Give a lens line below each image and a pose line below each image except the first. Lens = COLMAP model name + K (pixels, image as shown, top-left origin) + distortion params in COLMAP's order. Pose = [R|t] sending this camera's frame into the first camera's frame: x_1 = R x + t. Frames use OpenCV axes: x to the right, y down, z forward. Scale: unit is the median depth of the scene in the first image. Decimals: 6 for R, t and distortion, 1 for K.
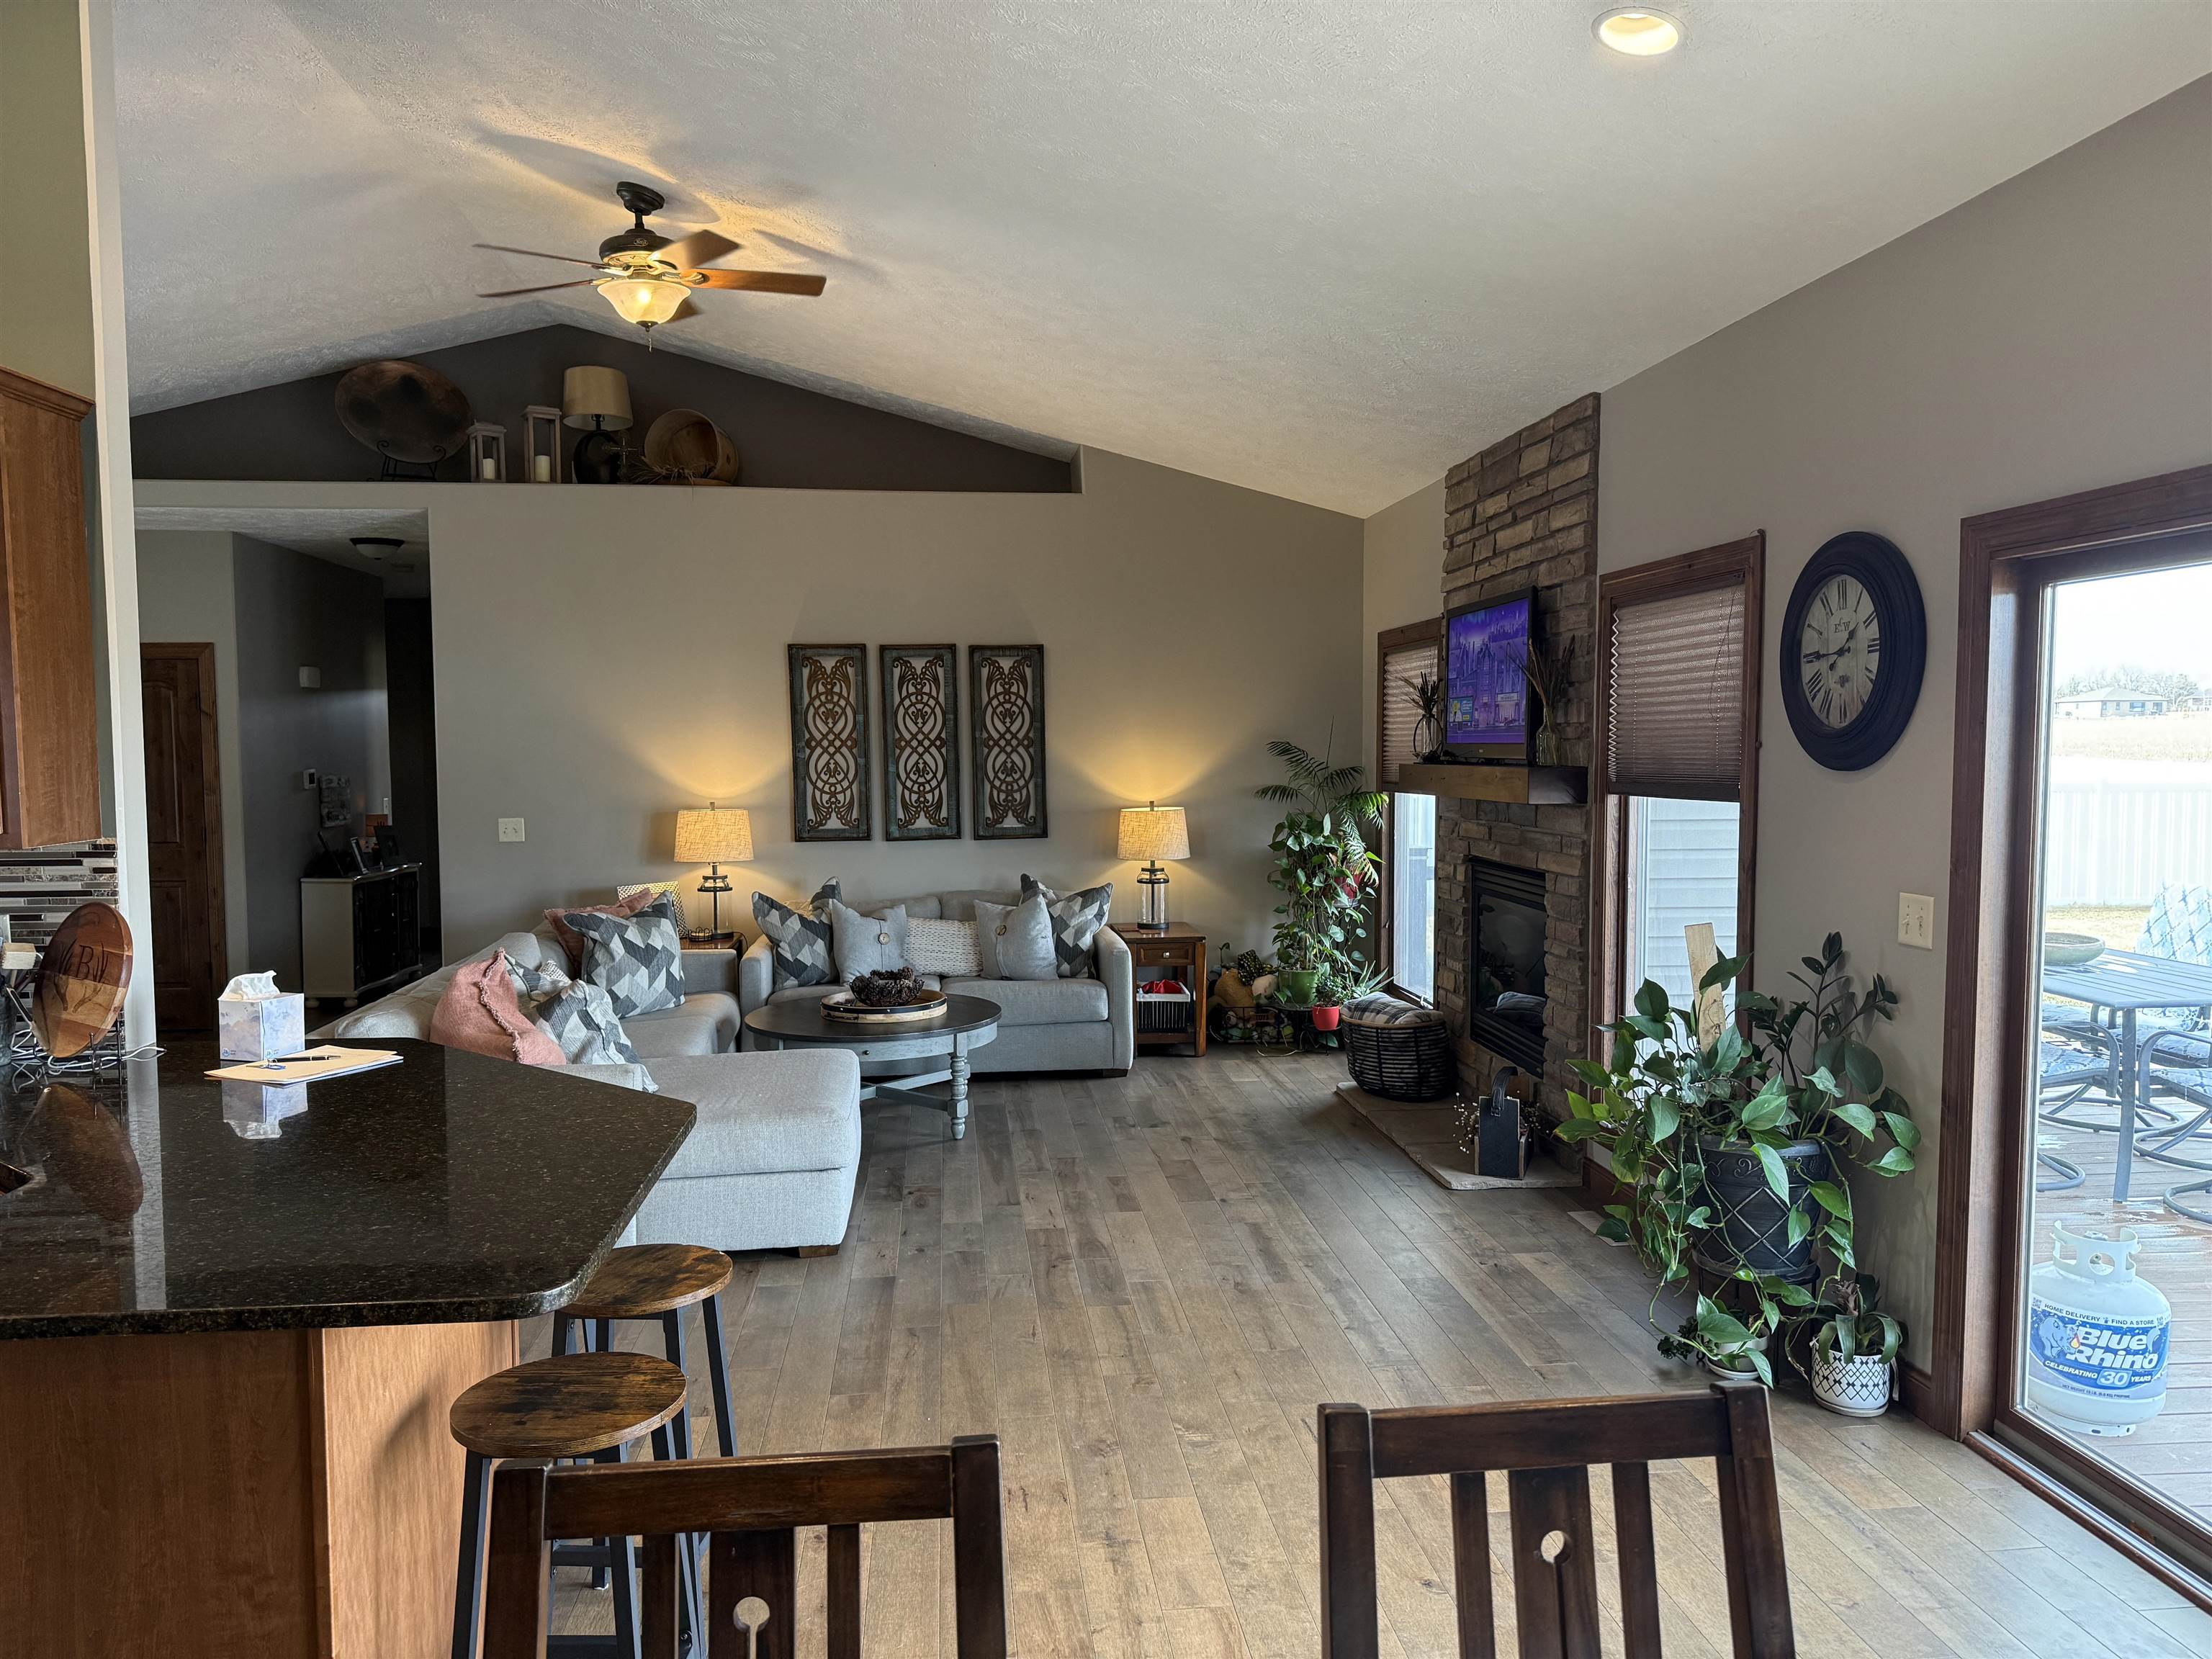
lens RADIAL K [[1565.0, 0, 1085.8], [0, 1565.0, 841.3], [0, 0, 1]] dist [0.067908, -0.089510]
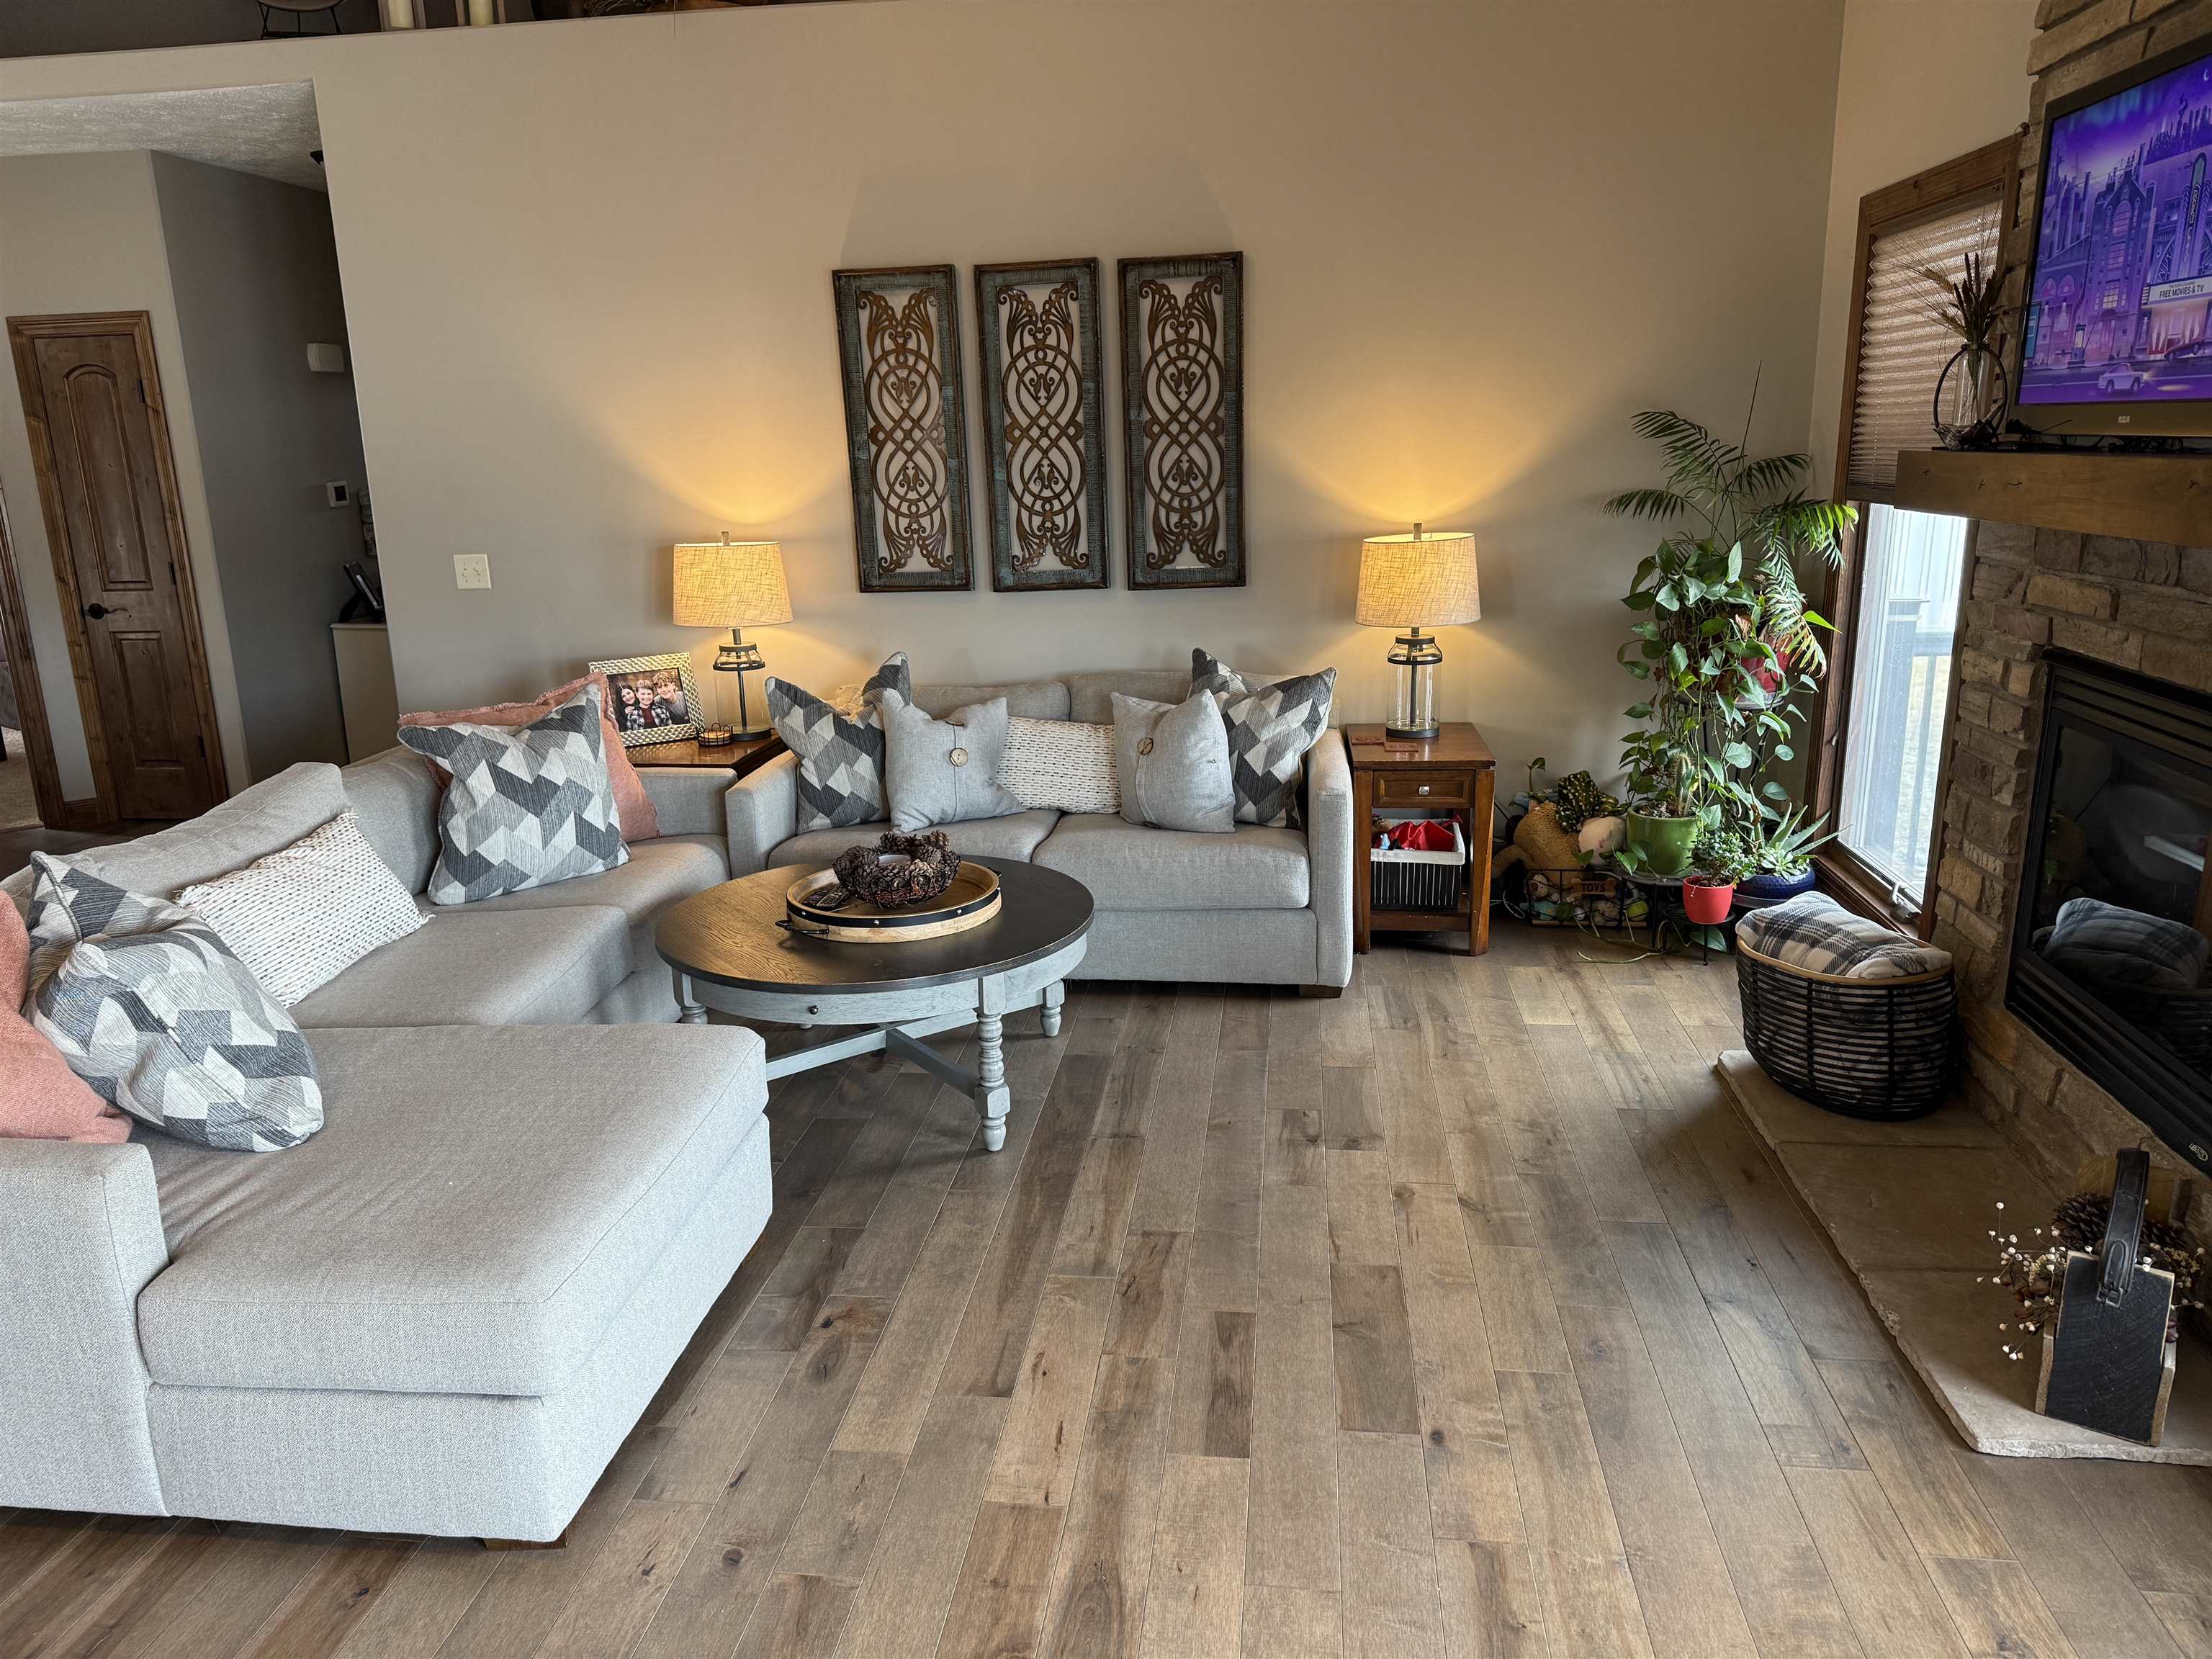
lens RADIAL K [[1565.0, 0, 1073.7], [0, 1565.0, 843.8], [0, 0, 1]] dist [0.067908, -0.089510]
pose [[0.972860, 0.038661, -0.228143, 0.062684], [0.006149, 0.981277, 0.192504, -0.024849], [0.231313, -0.188683, 0.954407, 0.426186]]
